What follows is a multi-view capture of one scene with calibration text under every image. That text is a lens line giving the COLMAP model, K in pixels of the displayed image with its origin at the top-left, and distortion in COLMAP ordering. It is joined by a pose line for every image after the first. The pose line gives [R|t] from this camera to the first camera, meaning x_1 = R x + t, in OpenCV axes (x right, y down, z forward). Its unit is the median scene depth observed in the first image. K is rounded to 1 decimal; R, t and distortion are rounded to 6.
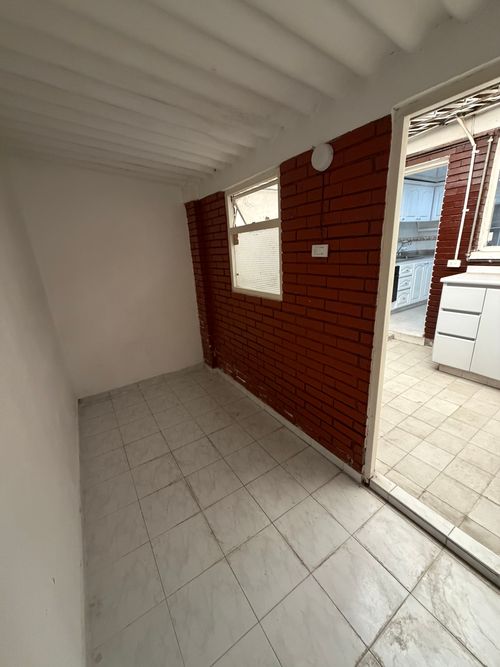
lens RADIAL K [[263.4, 0, 252.4], [0, 263.4, 330.6], [0, 0, 1]] dist [0.001690, -0.000199]
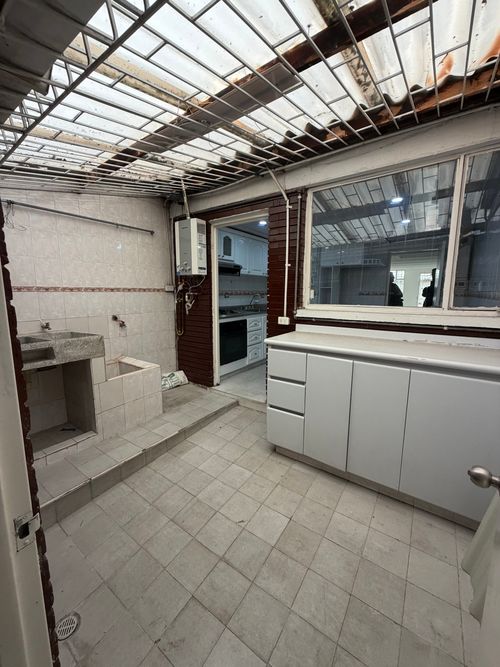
lens RADIAL K [[263.4, 0, 250.0], [0, 263.4, 331.9], [0, 0, 1]] dist [0.001690, -0.000199]
pose [[0.924735, 0.004953, 0.380580, 0.335997], [0.058580, 0.986149, -0.155171, -0.089953], [-0.376077, 0.165786, 0.911636, 0.247481]]
